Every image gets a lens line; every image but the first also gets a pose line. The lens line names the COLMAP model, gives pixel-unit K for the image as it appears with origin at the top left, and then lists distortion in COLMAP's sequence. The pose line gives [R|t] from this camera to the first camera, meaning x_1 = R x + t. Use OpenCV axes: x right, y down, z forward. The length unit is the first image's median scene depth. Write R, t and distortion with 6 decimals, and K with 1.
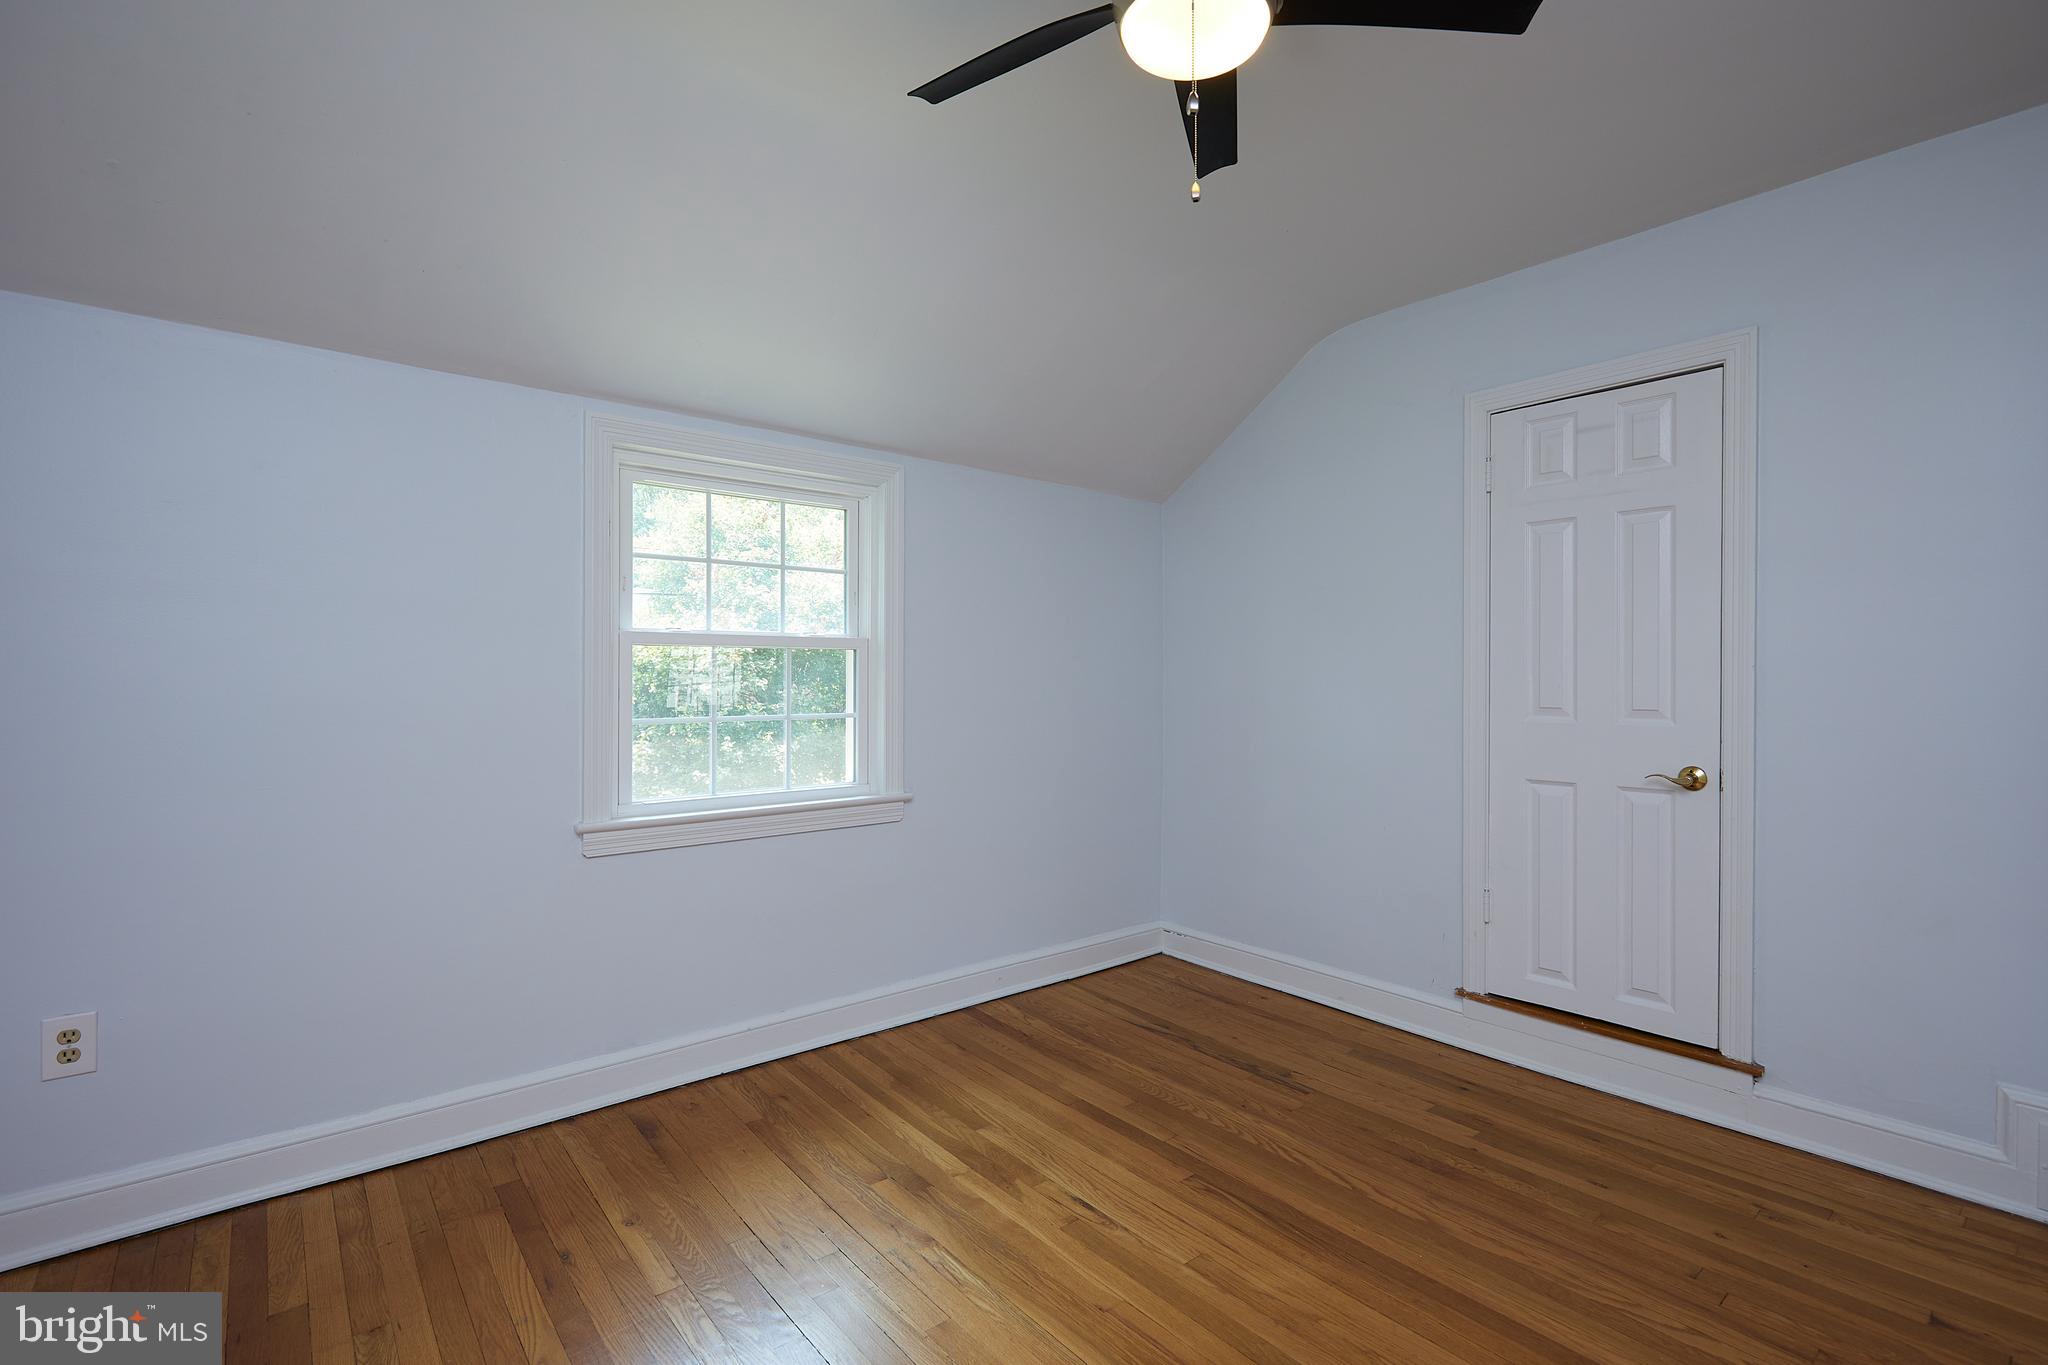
lens RADIAL K [[939.4, 0, 1025.9], [0, 939.4, 674.2], [0, 0, 1]] dist [0.005126, -0.000010]
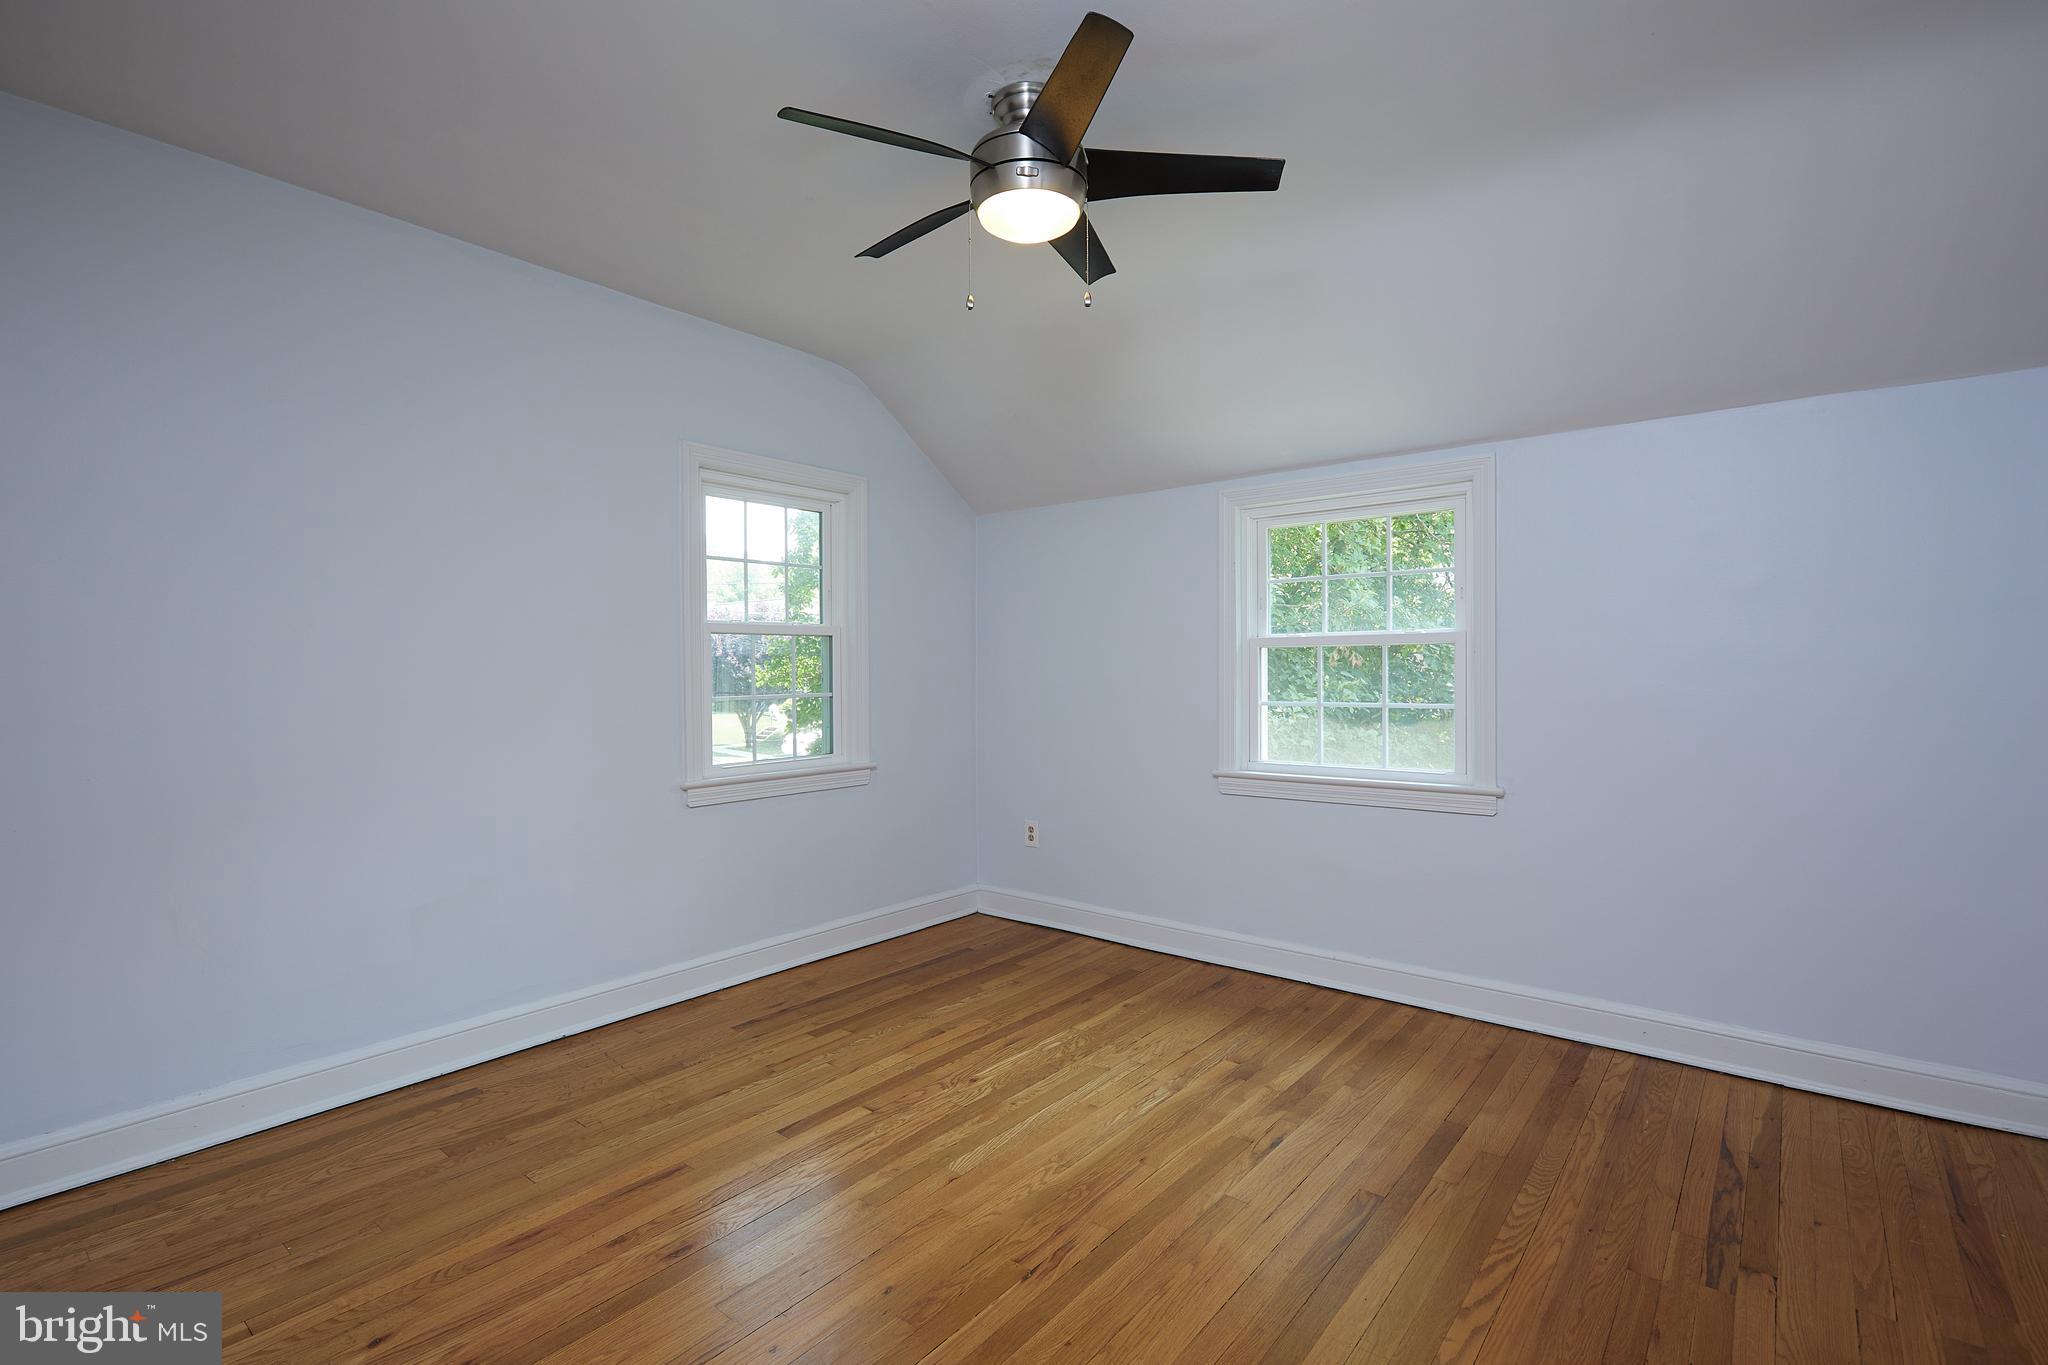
lens RADIAL K [[939.4, 0, 1022.6], [0, 939.4, 687.1], [0, 0, 1]] dist [0.005126, -0.000010]
pose [[0.187818, 0.012556, -0.982124, 0.889709], [0.009927, 0.999843, 0.014681, 0.004176], [0.982154, -0.012506, 0.187664, 0.410516]]
